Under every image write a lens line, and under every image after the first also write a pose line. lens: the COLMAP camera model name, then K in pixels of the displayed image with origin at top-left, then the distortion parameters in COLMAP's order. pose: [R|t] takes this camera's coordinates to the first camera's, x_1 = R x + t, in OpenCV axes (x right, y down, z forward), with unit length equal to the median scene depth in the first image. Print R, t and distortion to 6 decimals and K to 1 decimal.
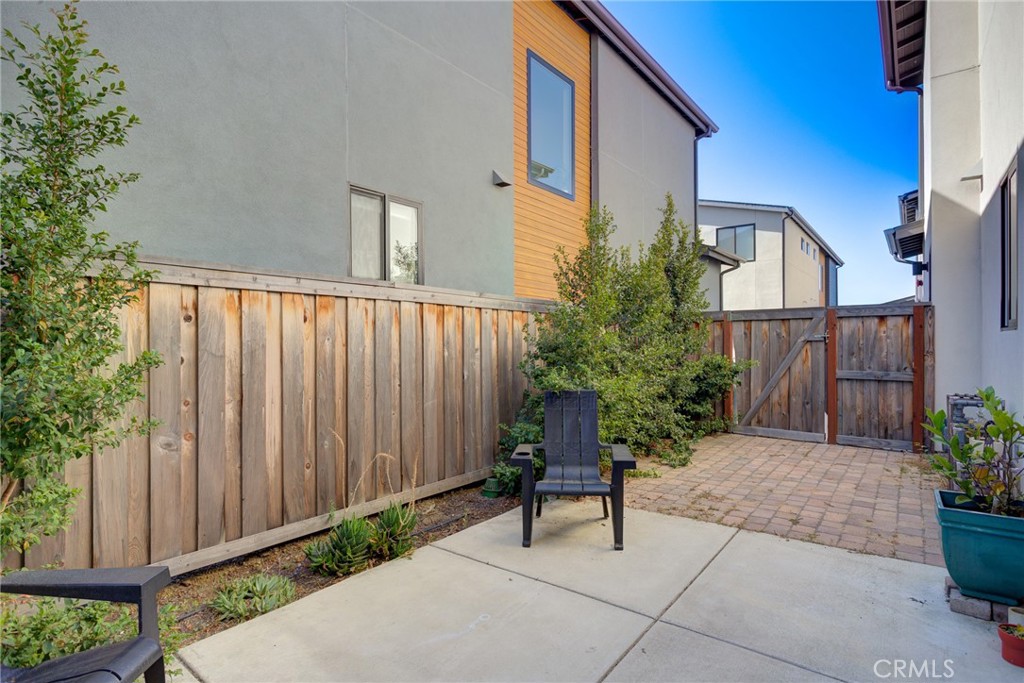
lens RADIAL K [[511.9, 0, 511.8], [0, 511.9, 341.3], [0, 0, 1]] dist [-0.018315, 0.004748]
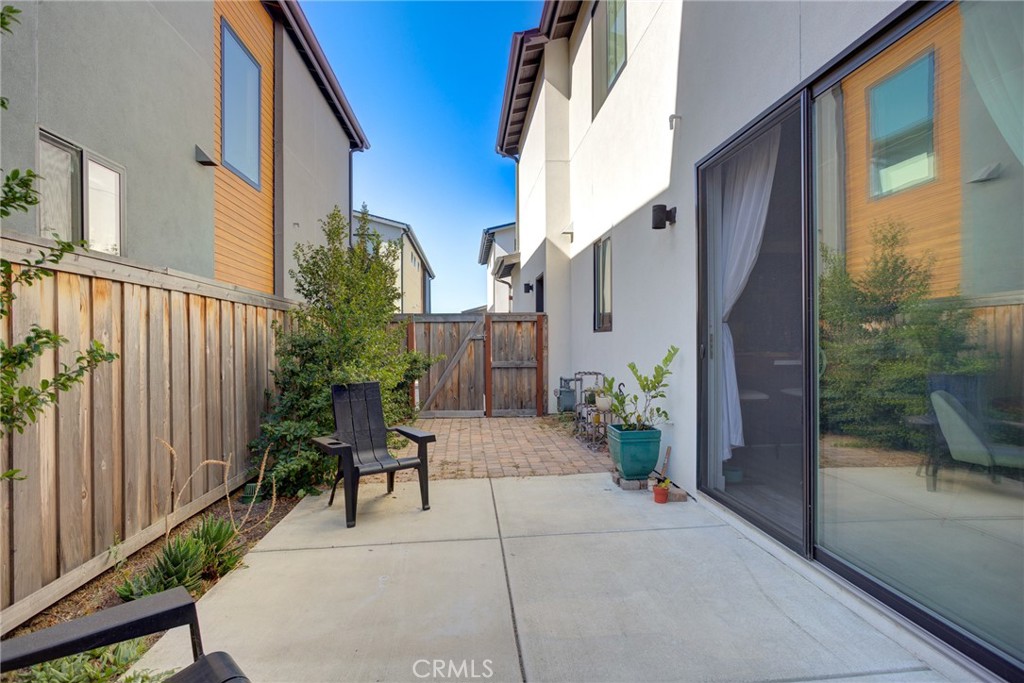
lens RADIAL K [[511.9, 0, 514.5], [0, 511.9, 343.7], [0, 0, 1]] dist [-0.018315, 0.004748]
pose [[0.722055, -0.004629, 0.691821, -0.345857], [0.003120, 0.999989, 0.003434, 0.008800], [-0.691829, -0.000321, 0.722061, -0.012568]]
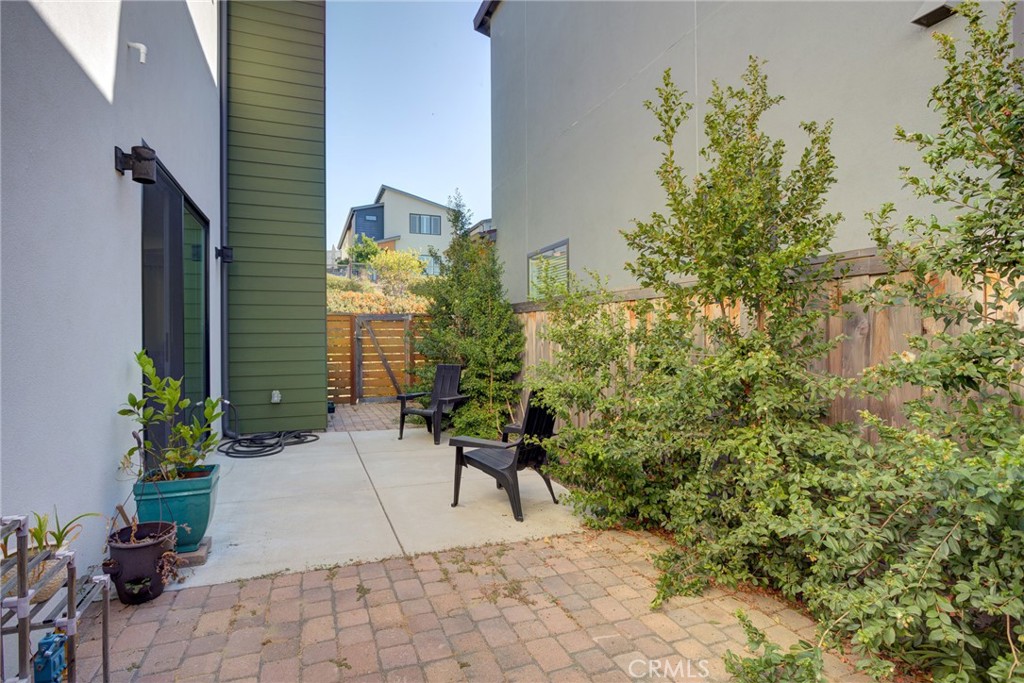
lens RADIAL K [[511.9, 0, 510.8], [0, 511.9, 339.5], [0, 0, 1]] dist [-0.018315, 0.004748]
pose [[-0.495744, 0.010110, -0.868410, 0.877792], [0.005315, 0.999949, 0.008608, -0.001015], [0.868453, -0.000348, -0.495772, 1.259416]]
